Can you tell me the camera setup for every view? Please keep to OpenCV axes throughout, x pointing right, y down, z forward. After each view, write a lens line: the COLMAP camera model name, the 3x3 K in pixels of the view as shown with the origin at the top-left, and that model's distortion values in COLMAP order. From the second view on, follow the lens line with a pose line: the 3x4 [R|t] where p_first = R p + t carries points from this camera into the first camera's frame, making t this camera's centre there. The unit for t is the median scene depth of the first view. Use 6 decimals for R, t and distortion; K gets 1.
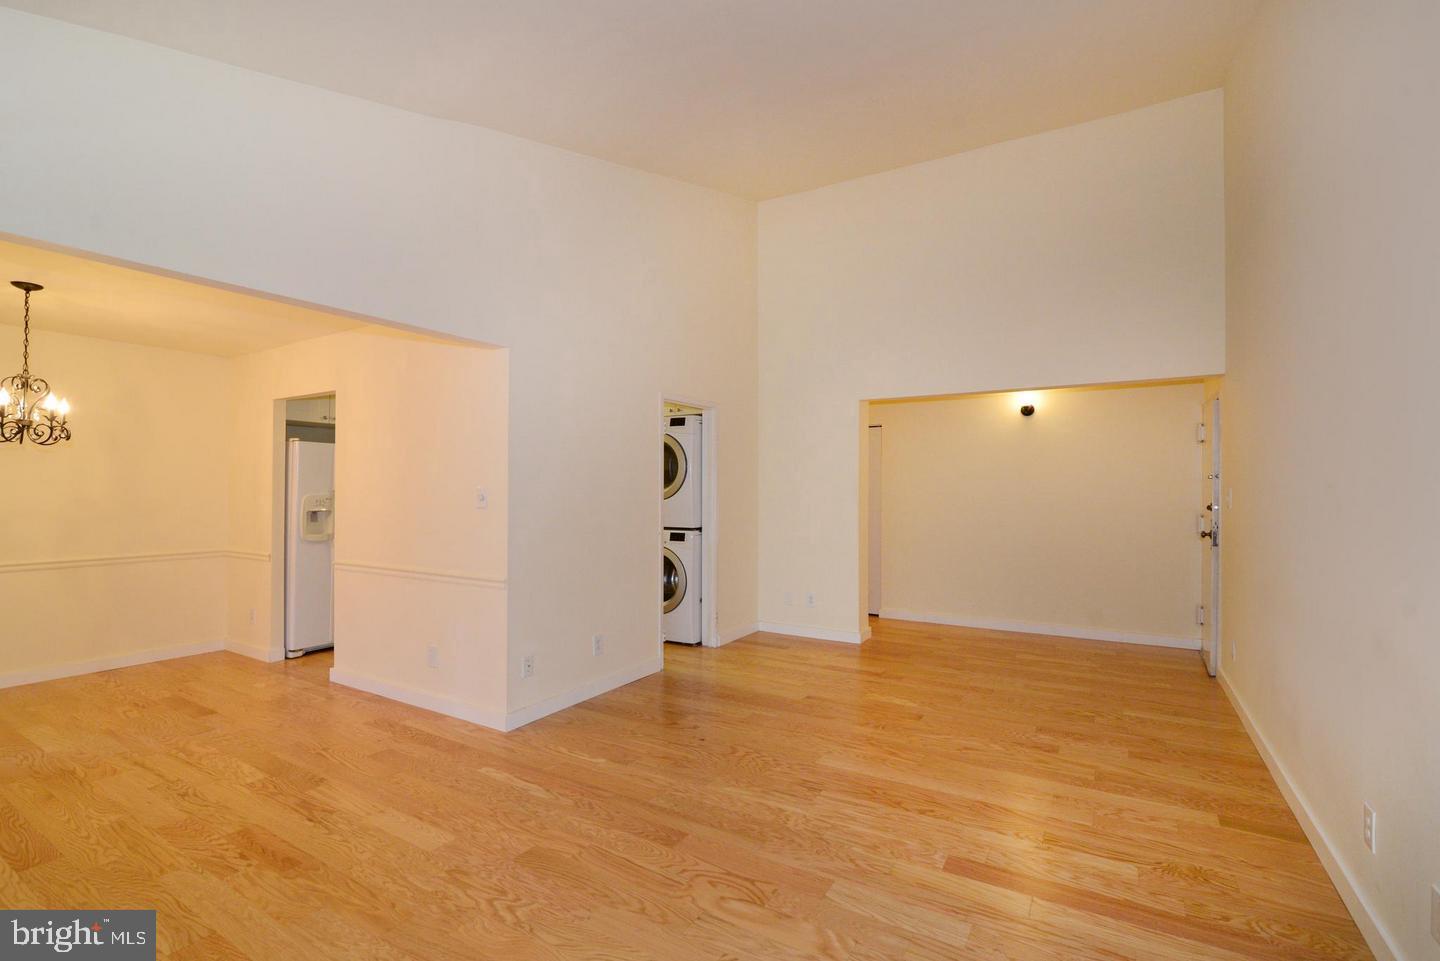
lens RADIAL K [[656.8, 0, 716.8], [0, 656.8, 484.0], [0, 0, 1]] dist [-0.018358, 0.000459]
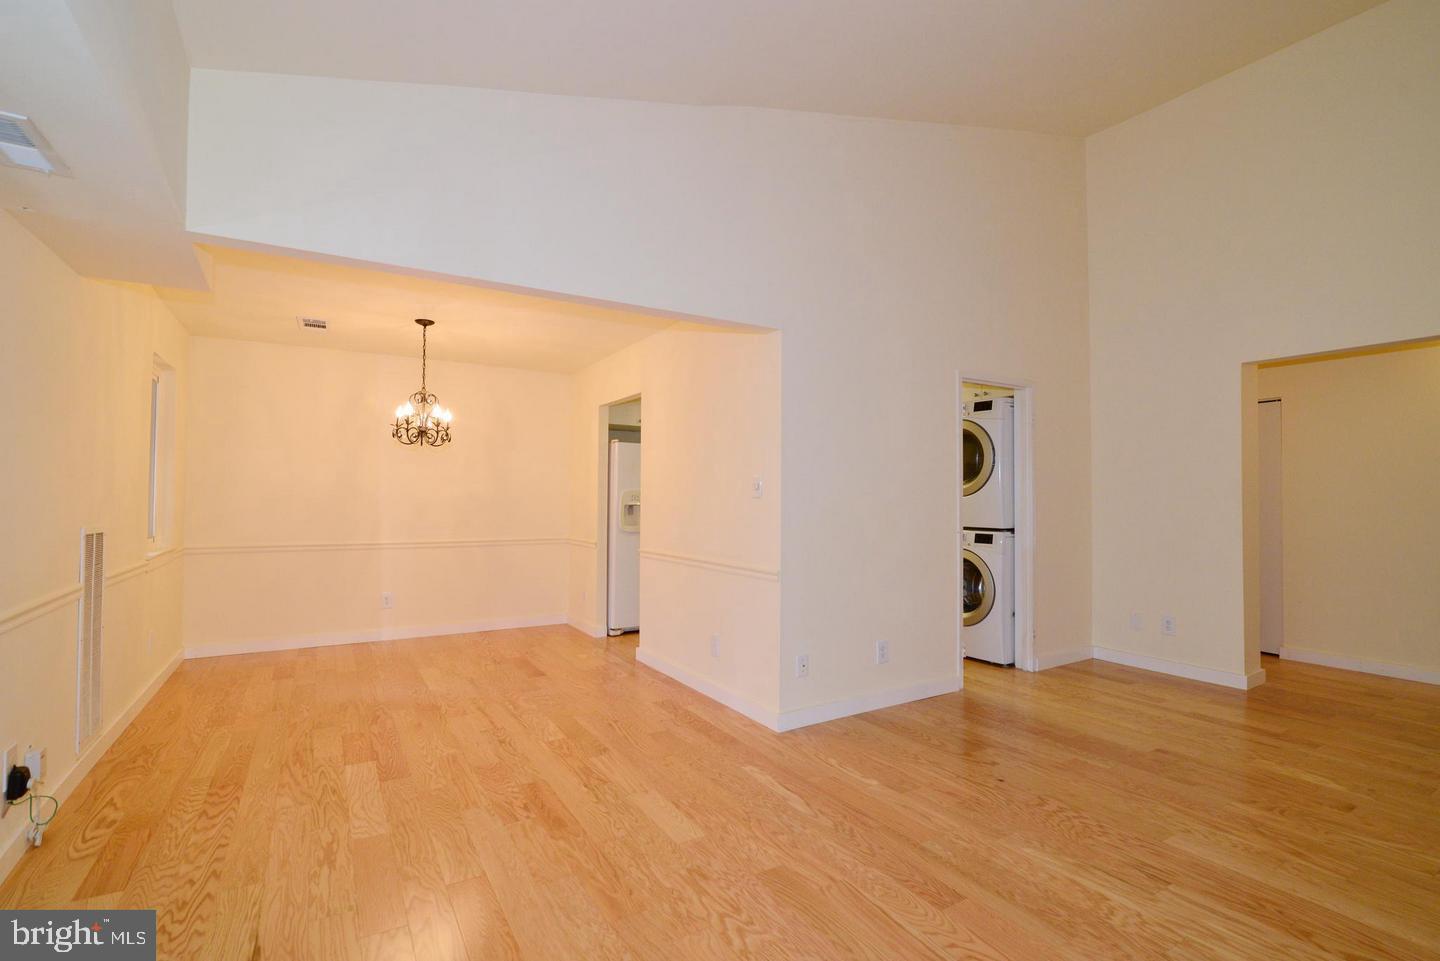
lens RADIAL K [[656.8, 0, 716.8], [0, 656.8, 484.0], [0, 0, 1]] dist [-0.018358, 0.000459]
pose [[0.888277, -0.007217, -0.459251, 0.039140], [0.000767, 0.999898, -0.014229, 0.032598], [0.459307, 0.012287, 0.888192, 0.111902]]
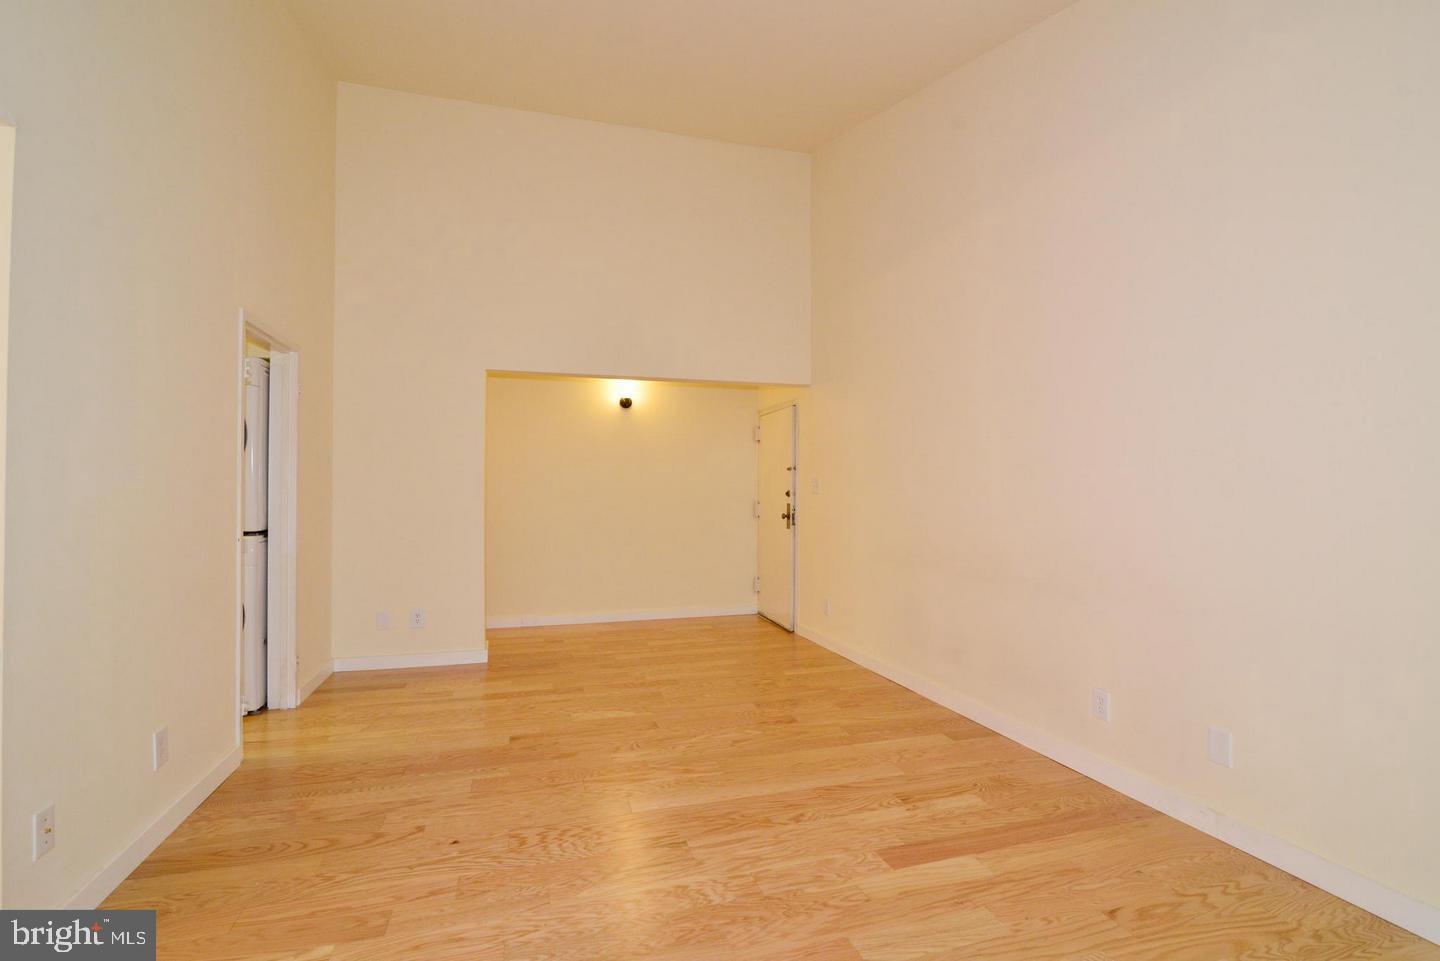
lens RADIAL K [[656.8, 0, 716.8], [0, 656.8, 484.0], [0, 0, 1]] dist [-0.018358, 0.000459]
pose [[0.668702, 0.007531, 0.743493, -0.333190], [-0.003810, 0.999970, -0.006703, 0.035859], [-0.743521, 0.001650, 0.668711, 0.369968]]
